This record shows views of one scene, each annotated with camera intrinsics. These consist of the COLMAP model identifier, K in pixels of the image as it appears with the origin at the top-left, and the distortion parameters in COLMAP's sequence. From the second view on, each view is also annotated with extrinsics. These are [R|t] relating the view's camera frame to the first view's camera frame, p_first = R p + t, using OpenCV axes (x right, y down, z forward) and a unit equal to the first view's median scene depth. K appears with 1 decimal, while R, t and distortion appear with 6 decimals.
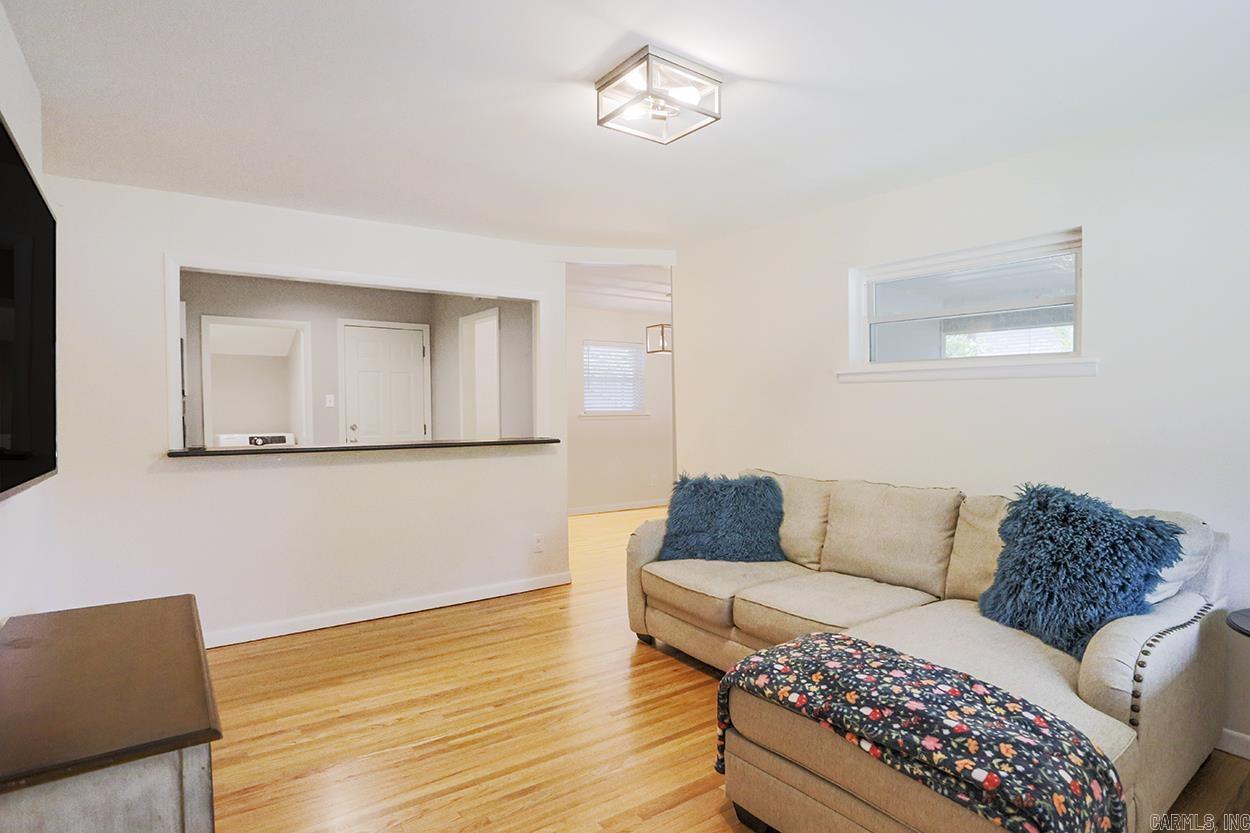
lens RADIAL K [[671.9, 0, 632.6], [0, 671.9, 412.0], [0, 0, 1]] dist [-0.044649, 0.001096]
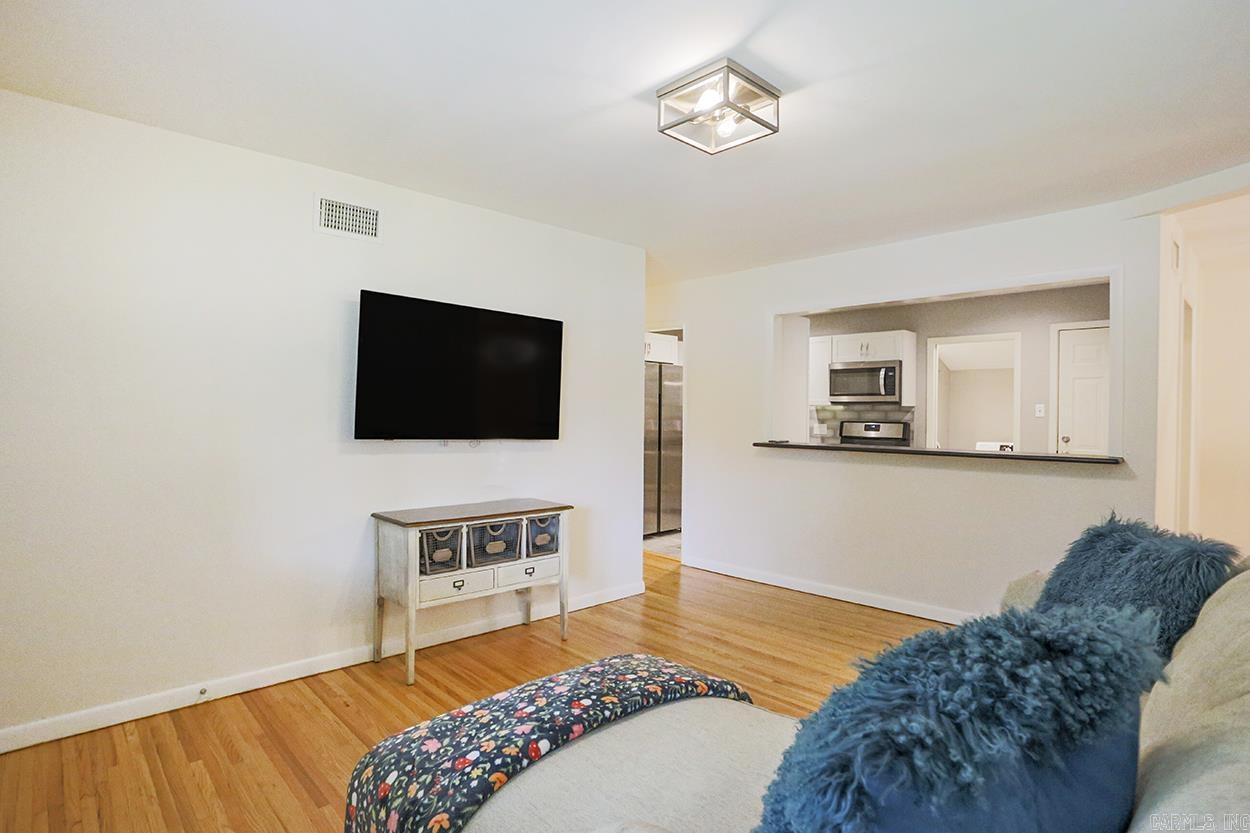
lens RADIAL K [[651.3, 0, 618.8], [0, 651.3, 416.1], [0, 0, 1]] dist [-0.060388, 0.000269]
pose [[0.119740, 0.006098, -0.992787, 0.701110], [-0.022205, 0.999747, 0.003463, 0.002863], [0.992557, 0.021630, 0.119845, 0.515697]]
